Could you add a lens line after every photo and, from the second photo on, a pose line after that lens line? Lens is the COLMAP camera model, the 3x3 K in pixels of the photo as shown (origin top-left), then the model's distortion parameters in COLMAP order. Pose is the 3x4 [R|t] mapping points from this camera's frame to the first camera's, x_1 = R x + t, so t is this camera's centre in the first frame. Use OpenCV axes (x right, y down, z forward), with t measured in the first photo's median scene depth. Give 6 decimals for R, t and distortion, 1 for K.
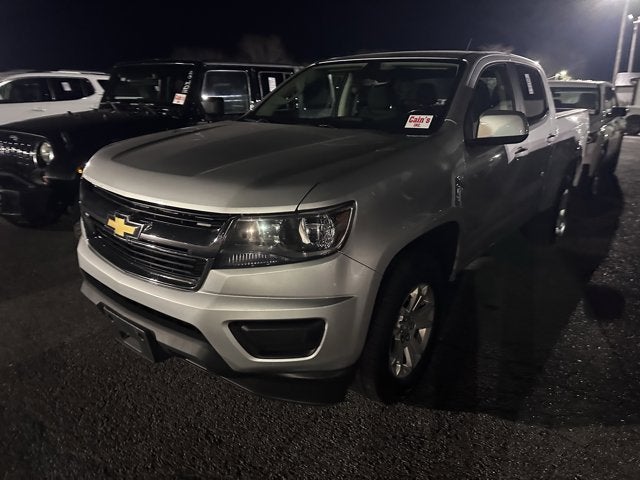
lens RADIAL K [[448.9, 0, 309.2], [0, 448.9, 236.5], [0, 0, 1]] dist [0.067484, -0.077532]
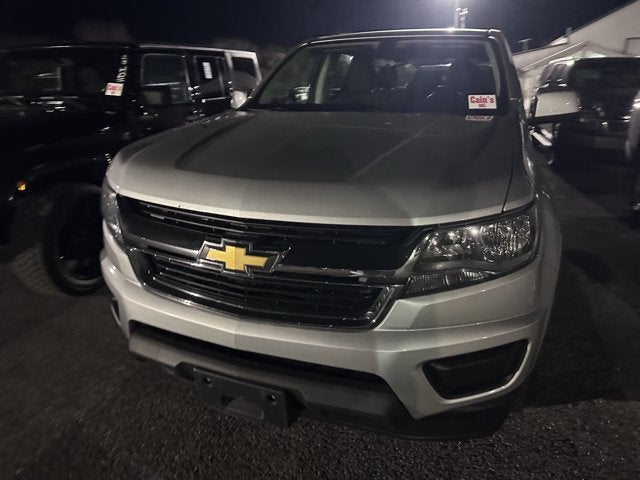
lens RADIAL K [[448.9, 0, 309.2], [0, 448.9, 236.5], [0, 0, 1]] dist [0.067484, -0.077532]
pose [[0.955221, -0.117519, 0.271556, -0.394317], [0.111795, 0.993060, 0.036512, -0.056132], [-0.273962, -0.004519, 0.961730, 0.211231]]
